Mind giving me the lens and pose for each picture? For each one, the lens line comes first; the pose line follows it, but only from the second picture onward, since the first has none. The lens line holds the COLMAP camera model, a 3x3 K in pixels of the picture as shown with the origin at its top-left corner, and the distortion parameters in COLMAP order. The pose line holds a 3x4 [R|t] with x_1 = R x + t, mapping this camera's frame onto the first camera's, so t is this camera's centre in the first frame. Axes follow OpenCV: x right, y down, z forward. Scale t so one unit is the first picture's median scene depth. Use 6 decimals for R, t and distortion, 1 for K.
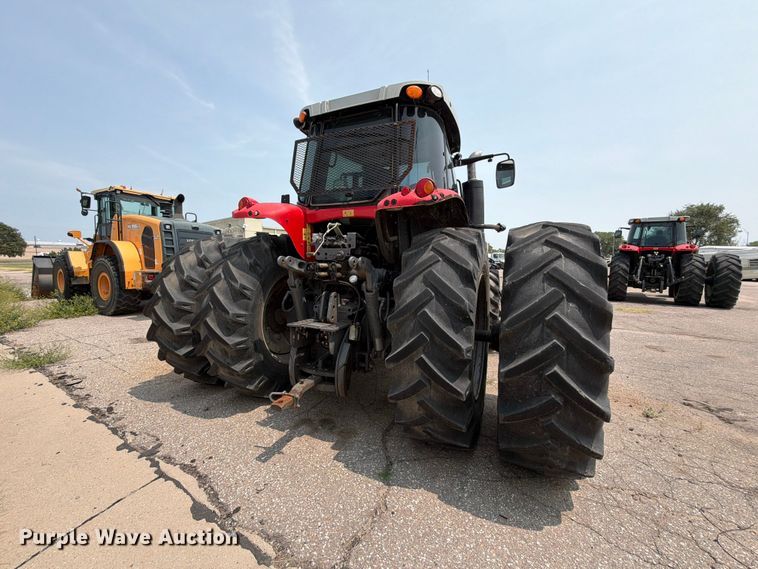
lens RADIAL K [[295.2, 0, 379.0], [0, 295.2, 284.5], [0, 0, 1]] dist [-0.001453, -0.000043]
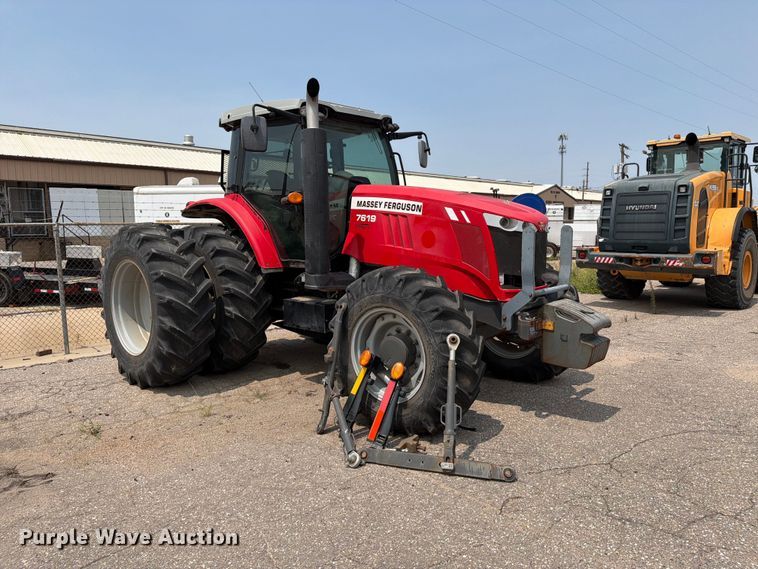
lens RADIAL K [[536.7, 0, 388.4], [0, 536.7, 283.5], [0, 0, 1]] dist [-0.000198, -0.003412]
pose [[-0.305837, 0.094124, -0.947420, 1.481680], [-0.060643, 0.991155, 0.118045, -0.161965], [0.950151, 0.093557, -0.297424, 1.591857]]
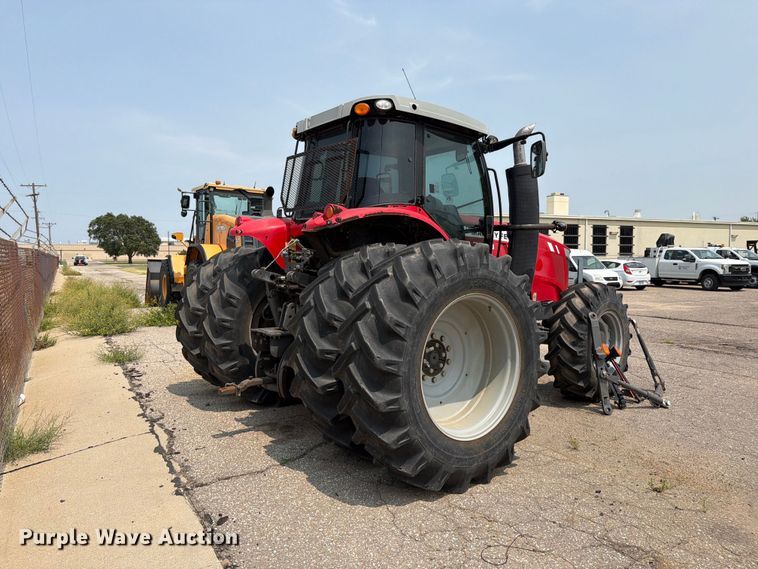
lens RADIAL K [[527.8, 0, 381.4], [0, 527.8, 284.9], [0, 0, 1]] dist [0.098882, -0.118778]
pose [[0.883991, 0.020649, -0.467048, 0.645290], [-0.037103, 0.998972, -0.026058, -0.001534], [0.466029, 0.040363, 0.883848, -0.348099]]
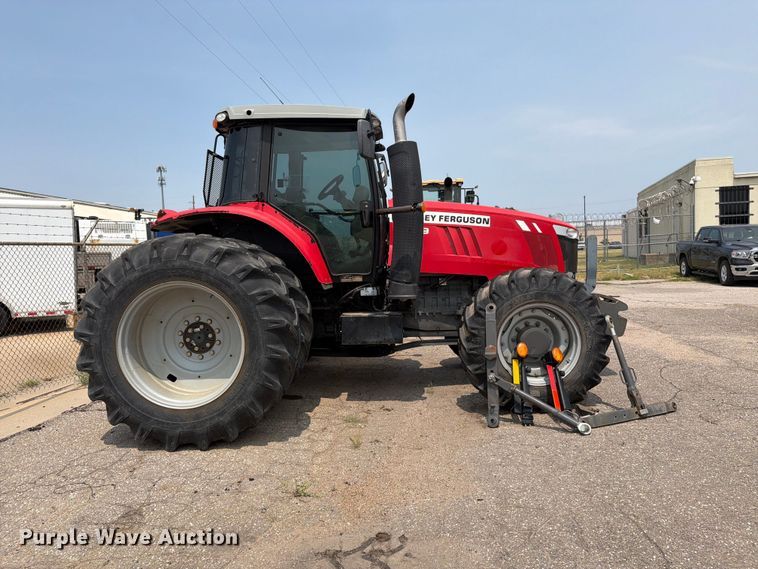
lens RADIAL K [[528.3, 0, 389.7], [0, 528.3, 286.7], [0, 0, 1]] dist [0.064230, -0.096820]
pose [[0.388431, 0.040679, -0.920579, 1.478669], [-0.034681, 0.998963, 0.029509, -0.051892], [0.920825, 0.020464, 0.389439, 0.508526]]
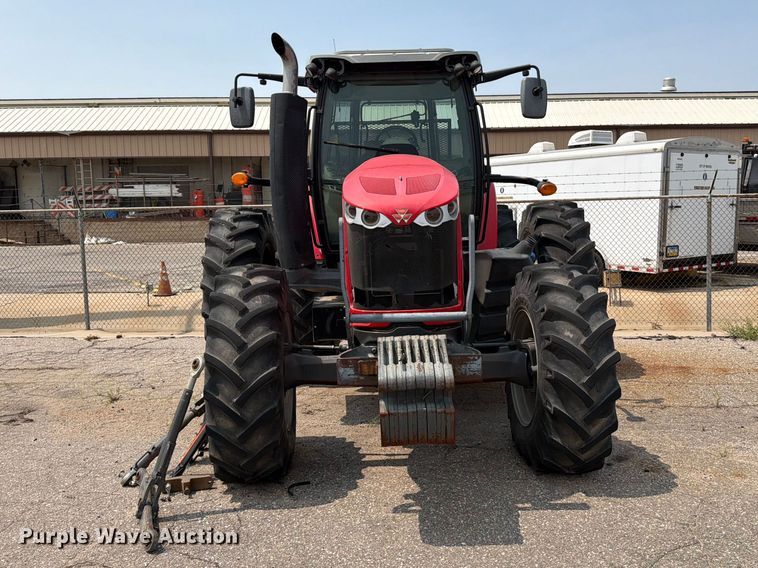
lens RADIAL K [[697.3, 0, 379.0], [0, 697.3, 284.0], [0, 0, 1]] dist [0.017345, 0.007873]
pose [[-0.904173, 0.053972, -0.423744, 0.762195], [-0.019583, 0.985705, 0.167336, -0.225178], [0.426718, 0.159599, -0.890191, 2.346754]]
